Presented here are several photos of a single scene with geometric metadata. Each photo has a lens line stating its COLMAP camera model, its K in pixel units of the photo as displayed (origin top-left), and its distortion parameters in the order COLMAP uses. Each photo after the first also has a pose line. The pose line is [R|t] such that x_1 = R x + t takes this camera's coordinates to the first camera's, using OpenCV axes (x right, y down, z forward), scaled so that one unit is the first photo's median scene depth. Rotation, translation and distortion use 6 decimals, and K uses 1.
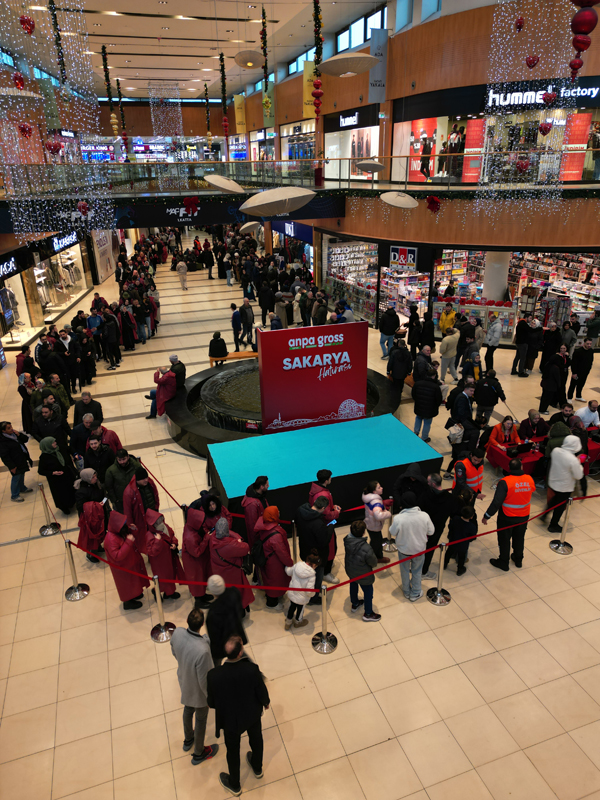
lens RADIAL K [[555.8, 0, 299.8], [0, 555.8, 401.1], [0, 0, 1]] dist [0.000678, 0.000082]
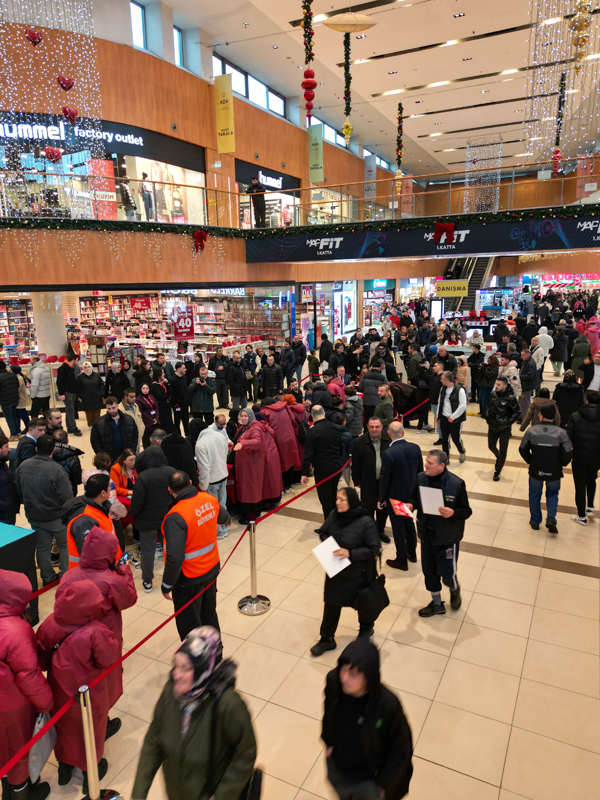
lens RADIAL K [[555.8, 0, 300.6], [0, 555.8, 401.0], [0, 0, 1]] dist [0.000678, 0.000082]
pose [[0.716050, -0.149071, 0.681946, 0.046890], [0.283920, 0.954668, -0.089432, 0.053376], [-0.637700, 0.257656, 0.725915, 0.214787]]
